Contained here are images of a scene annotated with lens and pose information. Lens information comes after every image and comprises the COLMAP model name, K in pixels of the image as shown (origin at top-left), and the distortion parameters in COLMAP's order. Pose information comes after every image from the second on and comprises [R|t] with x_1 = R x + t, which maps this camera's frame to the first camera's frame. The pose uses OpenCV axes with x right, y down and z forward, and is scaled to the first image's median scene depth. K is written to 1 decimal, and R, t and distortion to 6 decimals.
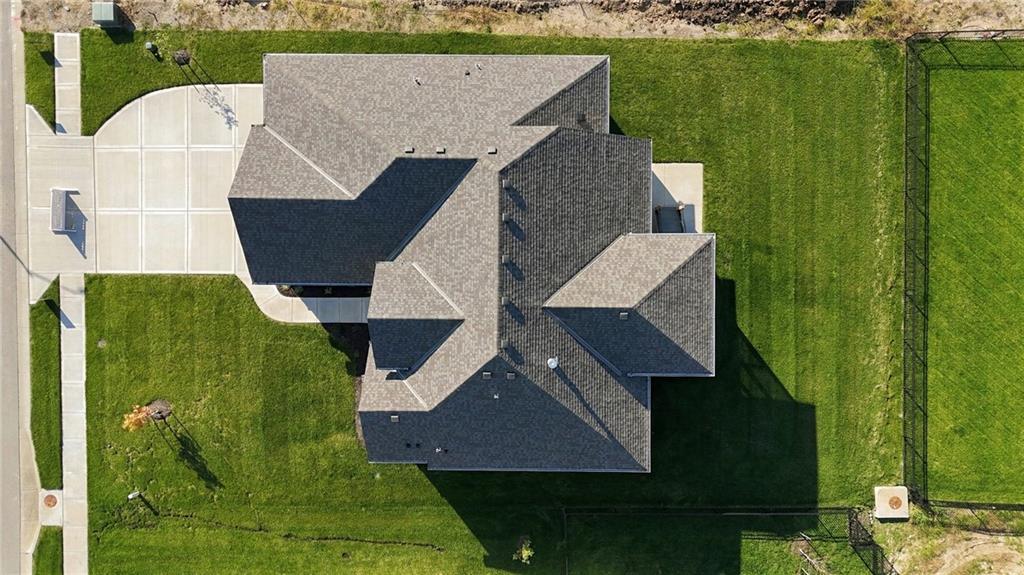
lens RADIAL K [[750.4, 0, 512.5], [0, 750.4, 283.0], [0, 0, 1]] dist [0.062999, -0.053093]
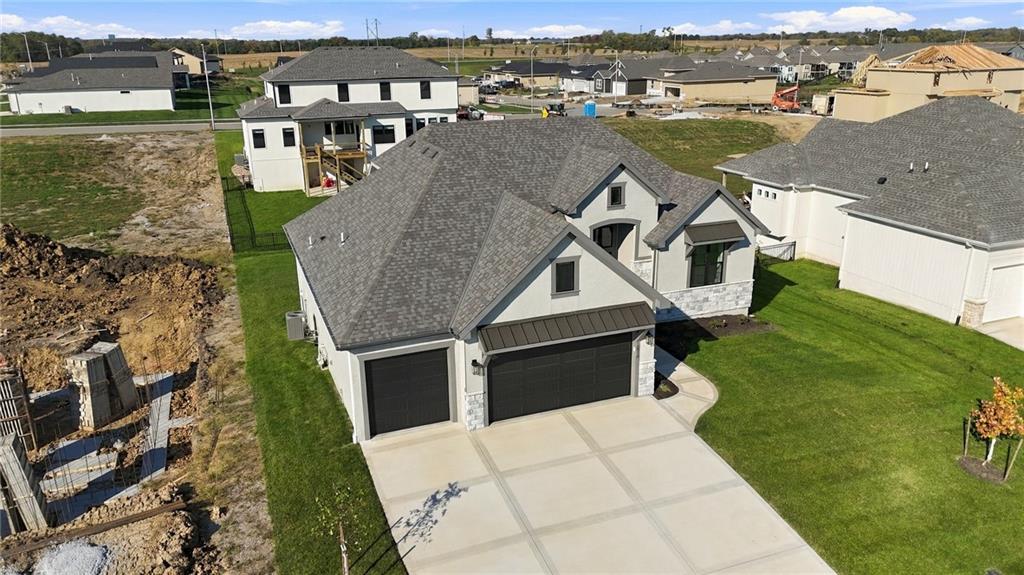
lens RADIAL K [[750.4, 0, 511.7], [0, 750.4, 292.9], [0, 0, 1]] dist [0.062999, -0.053093]
pose [[-0.365750, -0.281082, 0.887254, -0.801049], [0.930405, -0.134962, 0.340782, -0.329586], [0.023958, 0.950146, 0.310883, 0.691611]]
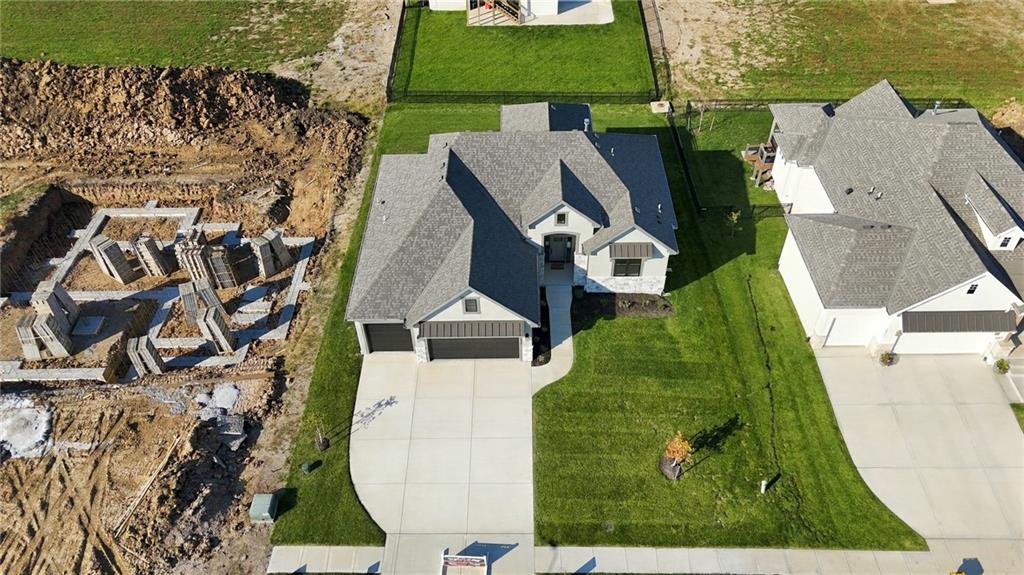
lens RADIAL K [[750.4, 0, 511.4], [0, 750.4, 287.7], [0, 0, 1]] dist [0.062999, -0.053093]
pose [[0.001371, -0.684550, 0.728965, -1.020149], [0.999688, -0.017229, -0.018059, -0.018221], [0.024922, 0.728762, 0.684313, 0.151919]]
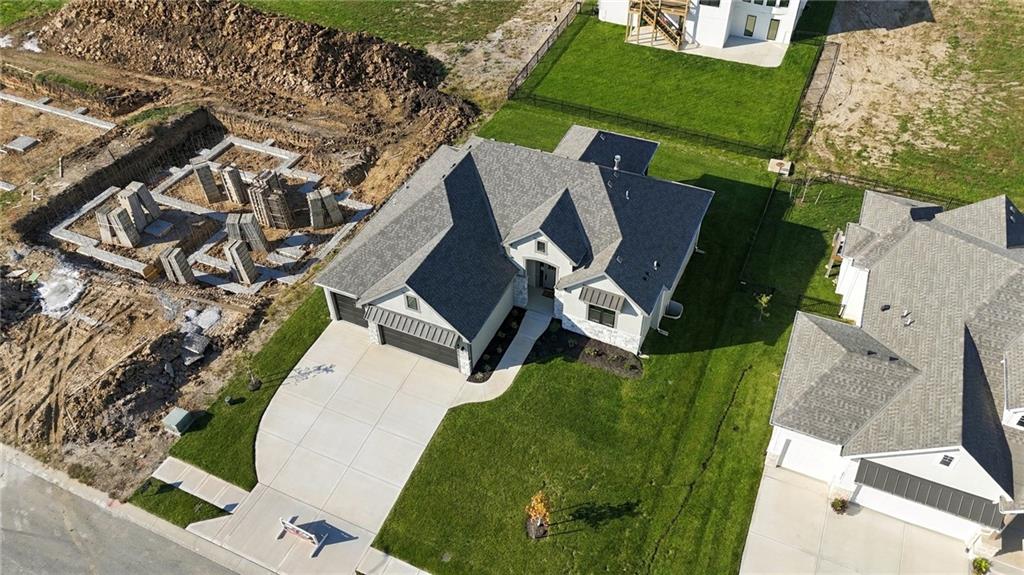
lens RADIAL K [[750.4, 0, 512.8], [0, 750.4, 284.6], [0, 0, 1]] dist [0.062999, -0.053093]
pose [[0.412316, -0.619431, 0.668058, -0.916129], [0.910851, 0.265322, -0.316155, 0.355322], [0.018586, 0.738857, 0.673606, 0.148814]]
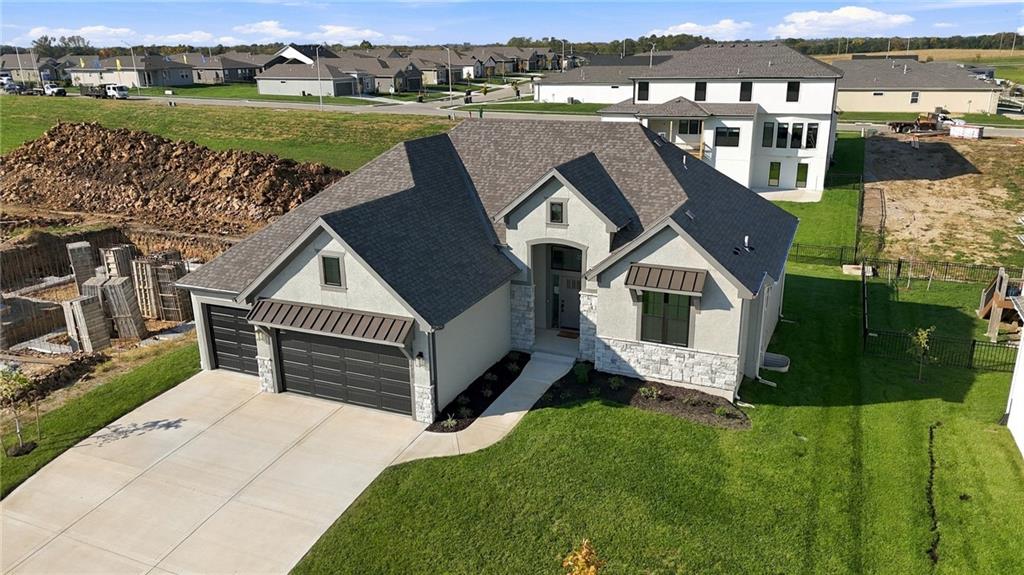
lens RADIAL K [[750.4, 0, 514.4], [0, 750.4, 286.2], [0, 0, 1]] dist [0.062999, -0.053093]
pose [[0.396698, -0.271116, 0.876999, -0.756523], [0.917803, 0.100073, -0.384218, 0.263200], [0.016404, 0.957330, 0.288530, 0.706704]]
